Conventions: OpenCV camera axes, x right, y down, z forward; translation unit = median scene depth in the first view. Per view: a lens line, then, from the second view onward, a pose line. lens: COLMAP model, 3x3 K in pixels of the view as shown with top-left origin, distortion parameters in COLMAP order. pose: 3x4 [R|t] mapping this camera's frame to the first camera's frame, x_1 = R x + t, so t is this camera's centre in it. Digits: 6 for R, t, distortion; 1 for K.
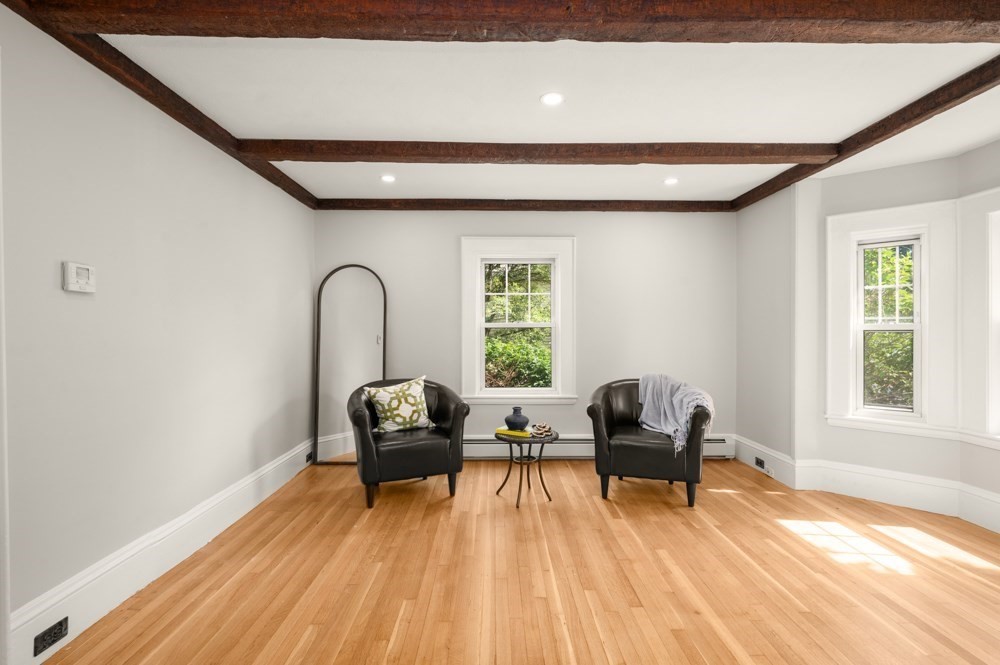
lens RADIAL K [[460.6, 0, 500.0], [0, 460.6, 332.5], [0, 0, 1]] dist [-0.002230, -0.000169]
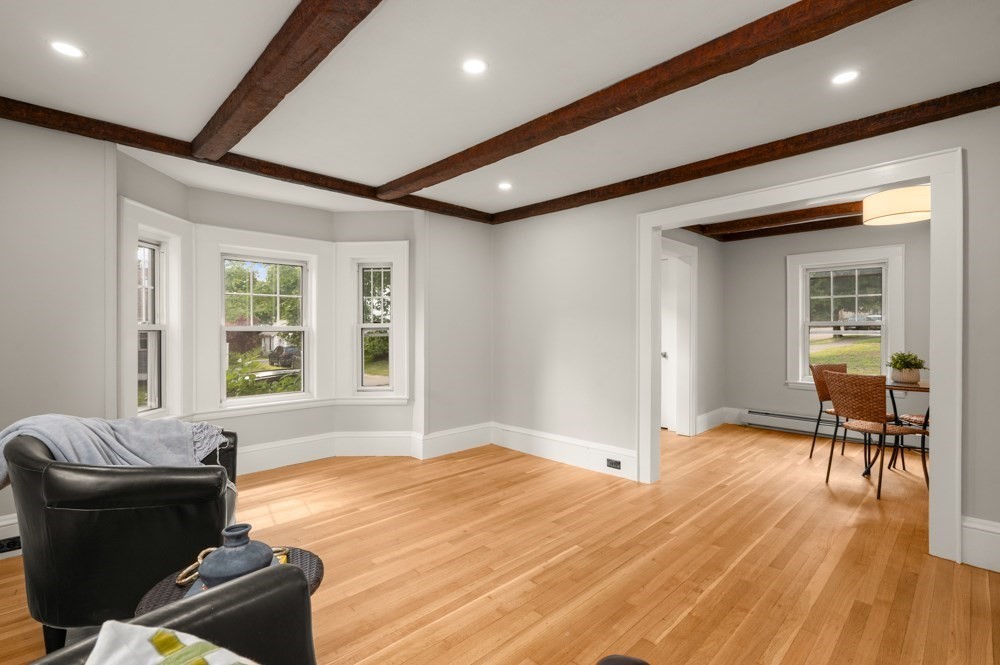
lens RADIAL K [[460.6, 0, 500.0], [0, 460.6, 332.5], [0, 0, 1]] dist [-0.002230, -0.000169]
pose [[-0.686727, 0.002444, 0.726911, -0.392292], [0.003892, 0.999992, 0.000315, 0.004365], [-0.726905, 0.003046, -0.686731, 1.119153]]
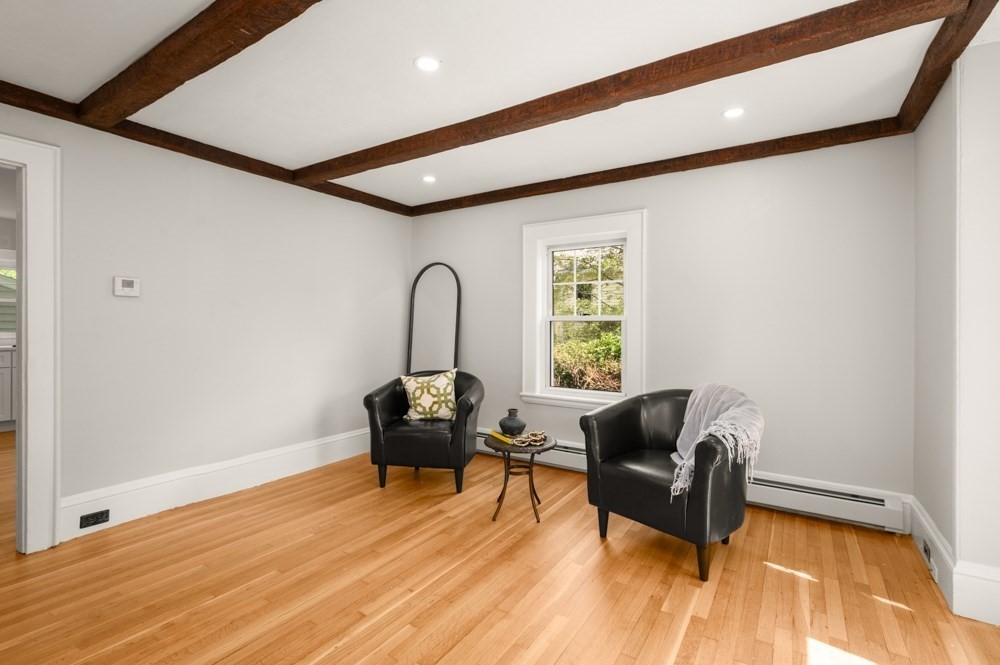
lens RADIAL K [[459.5, 0, 504.5], [0, 459.5, 323.6], [0, 0, 1]] dist [-0.000725, -0.000468]
pose [[0.829107, 0.004865, -0.559069, 0.527221], [-0.008219, 0.999960, -0.003488, -0.001519], [0.559030, 0.007487, 0.829114, 0.248681]]
